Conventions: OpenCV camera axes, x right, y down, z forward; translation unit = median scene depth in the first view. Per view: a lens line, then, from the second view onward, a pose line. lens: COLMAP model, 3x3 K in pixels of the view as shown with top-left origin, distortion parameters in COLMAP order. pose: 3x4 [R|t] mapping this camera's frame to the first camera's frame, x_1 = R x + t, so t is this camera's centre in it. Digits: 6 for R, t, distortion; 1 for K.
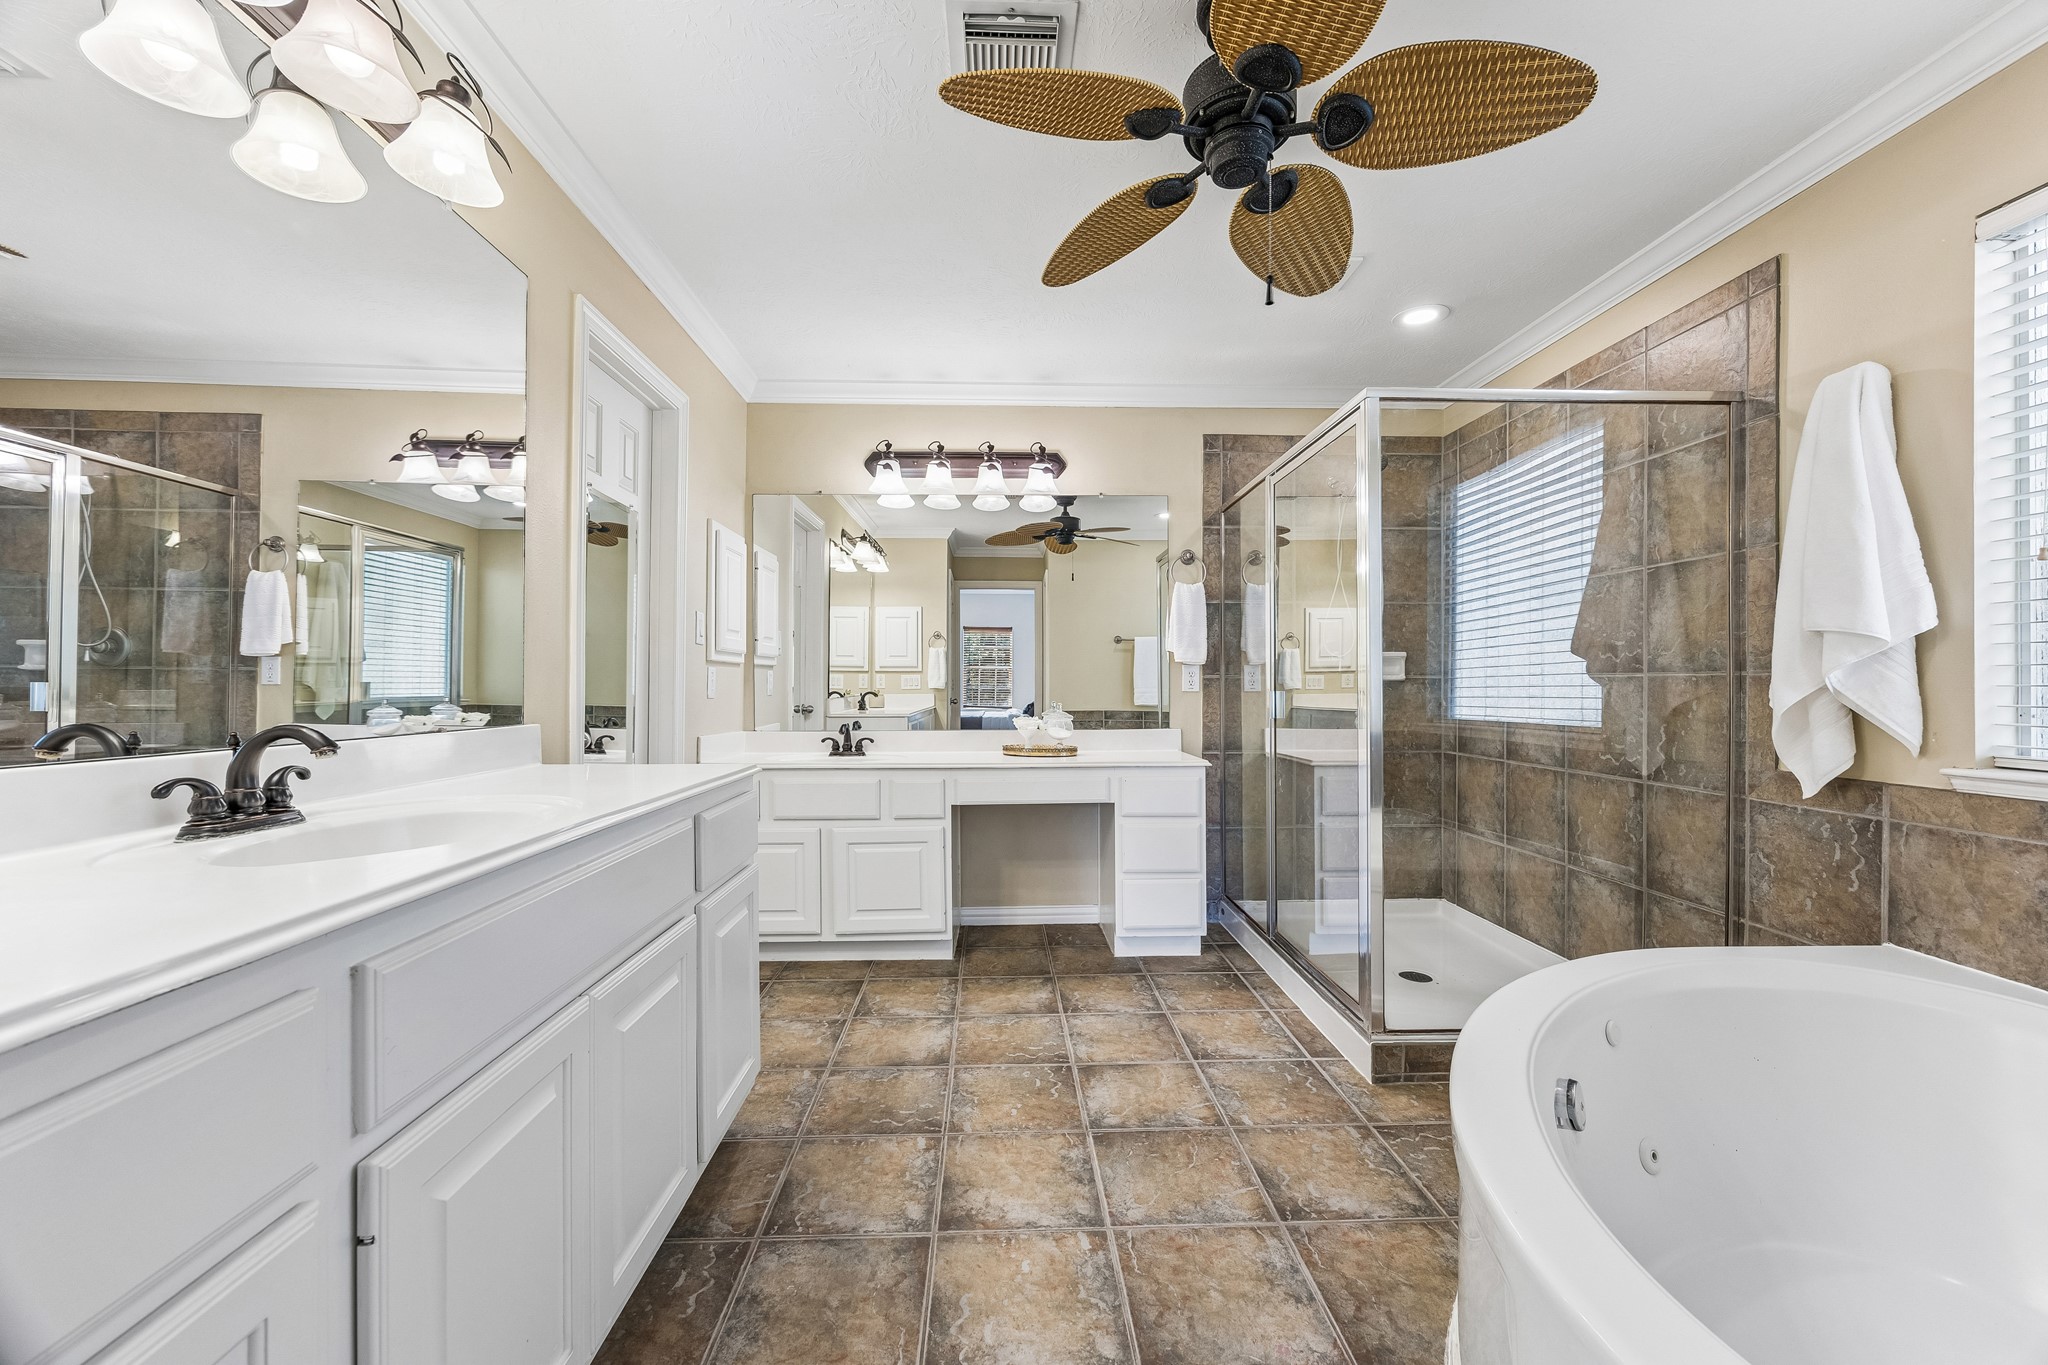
lens RADIAL K [[804.4, 0, 1017.7], [0, 804.4, 683.5], [0, 0, 1]] dist [-0.001085, 0.000136]
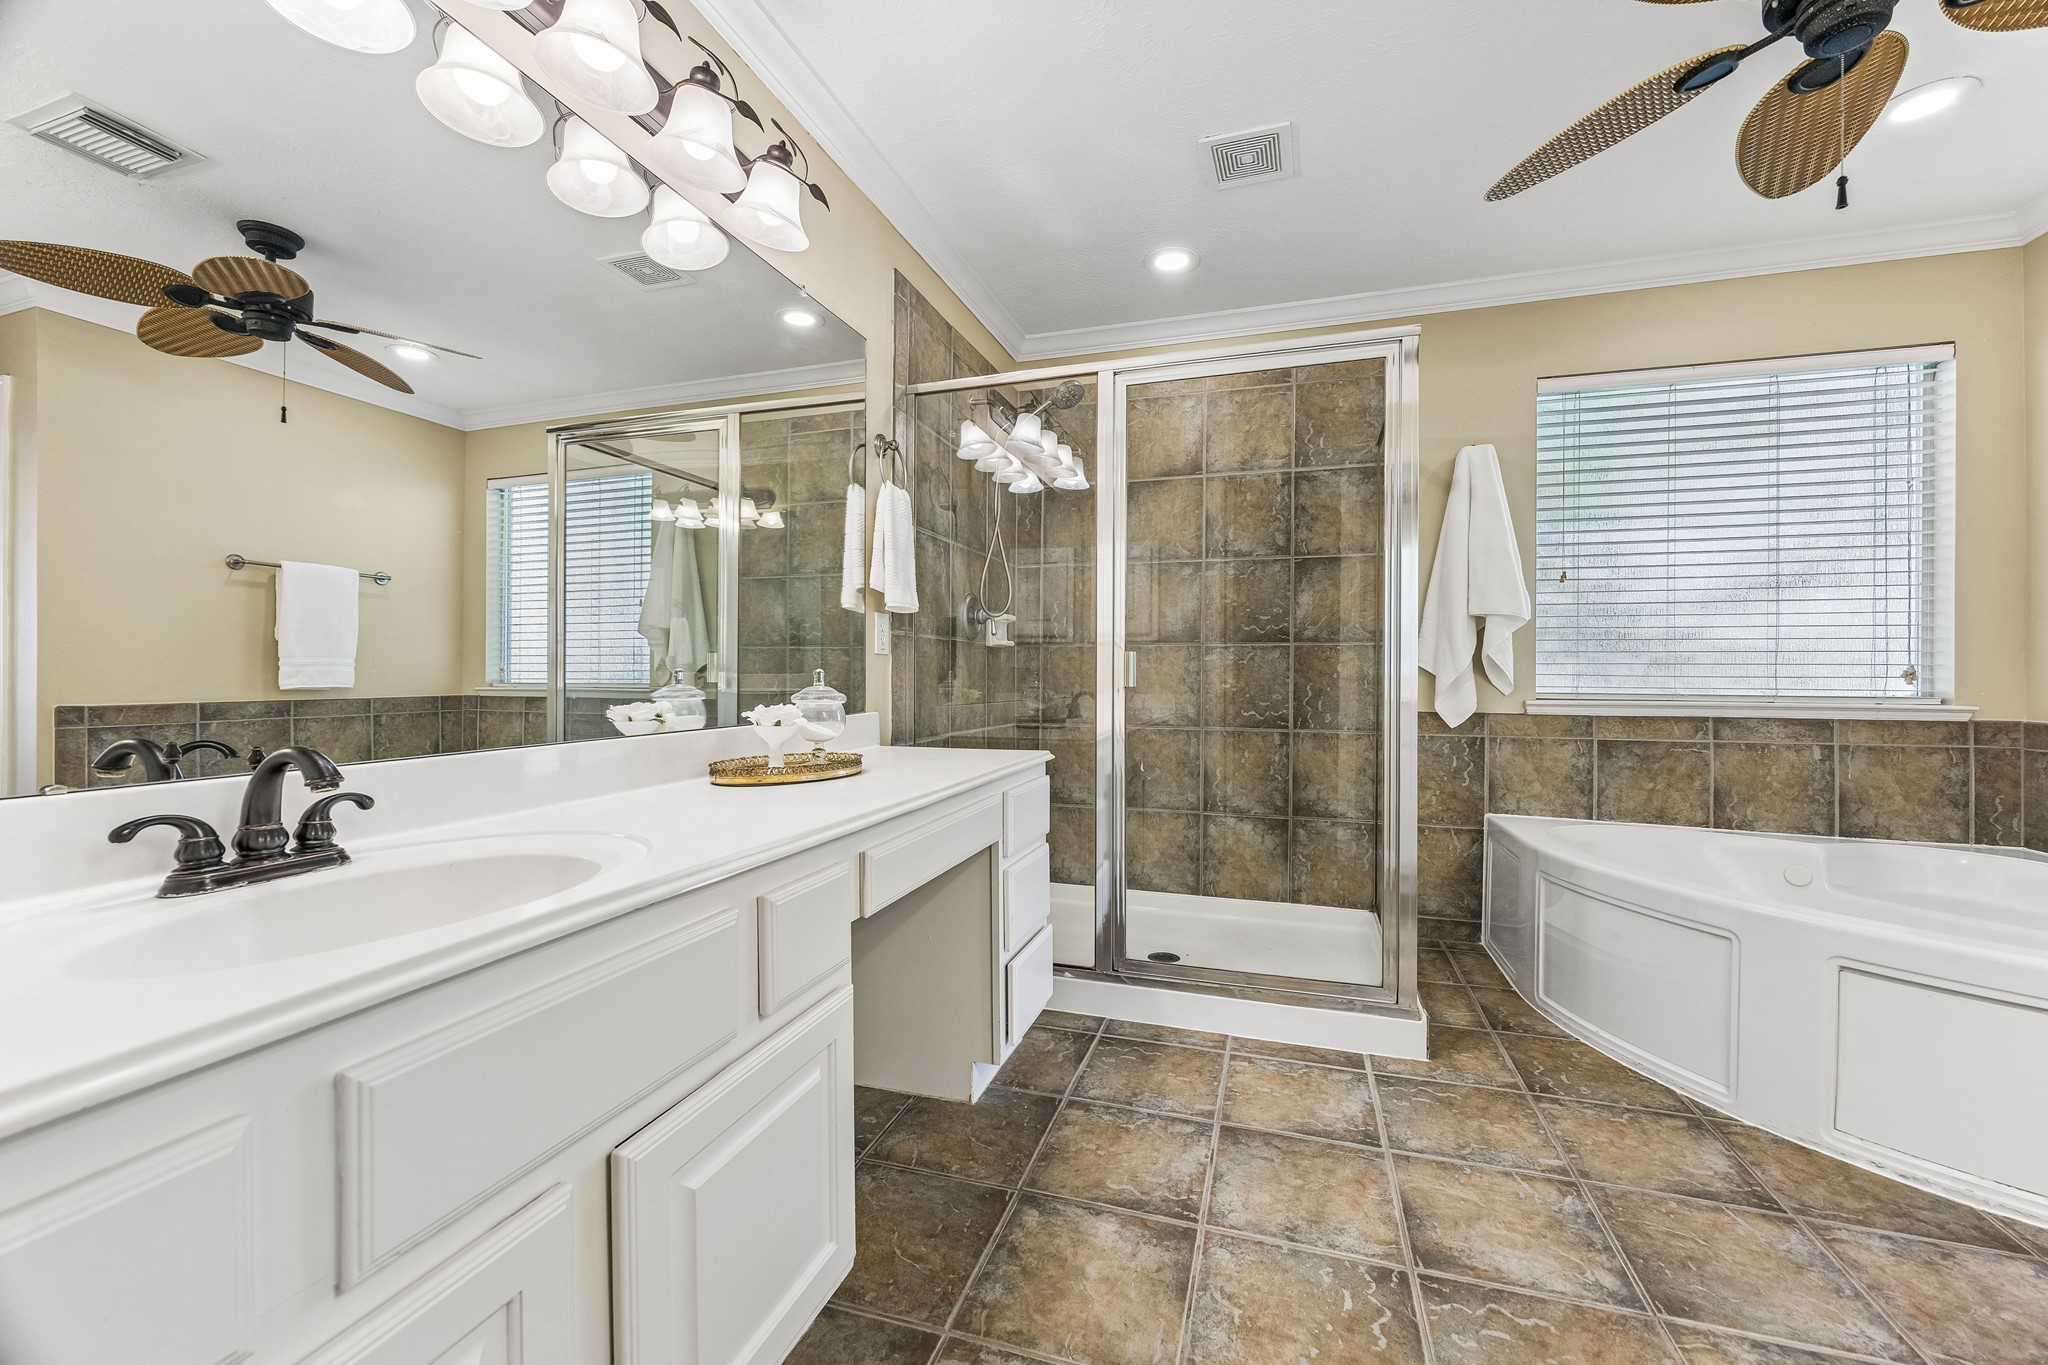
lens RADIAL K [[804.4, 0, 1028.6], [0, 804.4, 680.5], [0, 0, 1]] dist [-0.001085, 0.000136]
pose [[0.321932, -0.005919, 0.946744, -0.538267], [-0.004909, 0.999957, 0.007921, 0.038410], [-0.946750, -0.007198, 0.321889, 1.012248]]
